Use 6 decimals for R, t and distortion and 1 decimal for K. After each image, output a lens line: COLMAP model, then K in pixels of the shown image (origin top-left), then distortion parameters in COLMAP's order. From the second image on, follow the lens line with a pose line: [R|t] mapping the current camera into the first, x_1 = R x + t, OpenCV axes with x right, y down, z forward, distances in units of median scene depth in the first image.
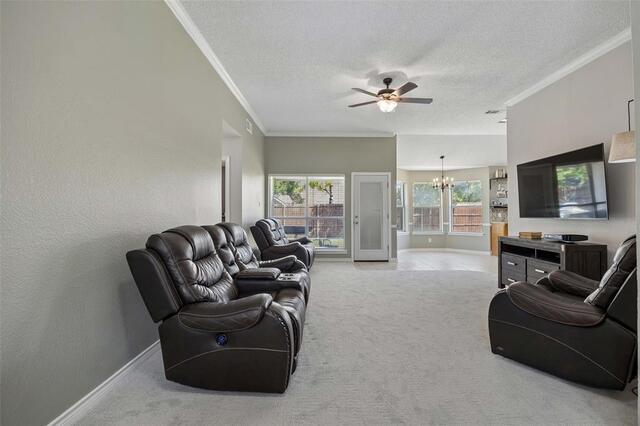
lens RADIAL K [[280.9, 0, 322.1], [0, 280.9, 209.7], [0, 0, 1]] dist [-0.038548, -0.000069]
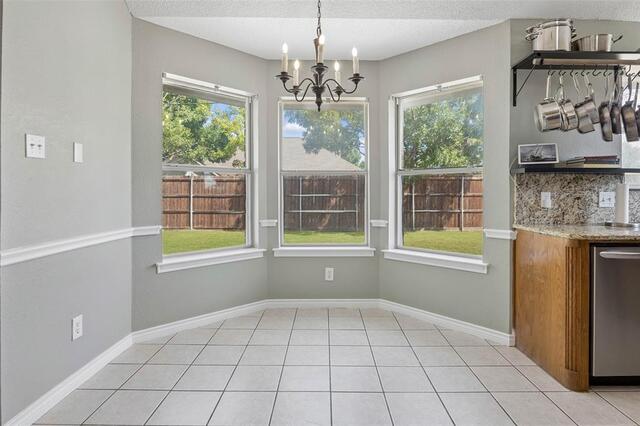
lens RADIAL K [[353.3, 0, 326.8], [0, 353.3, 193.6], [0, 0, 1]] dist [-0.001302, -0.001212]
pose [[0.999775, 0.004814, 0.020647, 0.404384], [-0.005258, 0.999755, 0.021513, 0.007537], [-0.020539, -0.021617, 0.999555, 0.635874]]
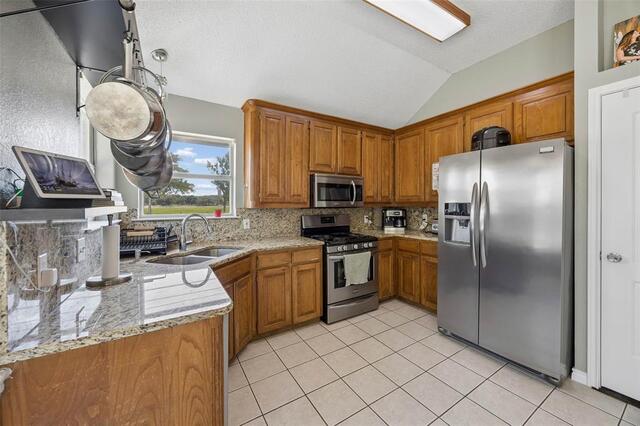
lens RADIAL K [[247.5, 0, 327.2], [0, 247.5, 205.6], [0, 0, 1]] dist [-0.002809, -0.000561]
pose [[-0.553860, 0.004663, 0.832597, 0.452079], [-0.003018, 0.999967, -0.007608, -0.009327], [-0.832604, -0.006727, -0.553827, 0.916096]]
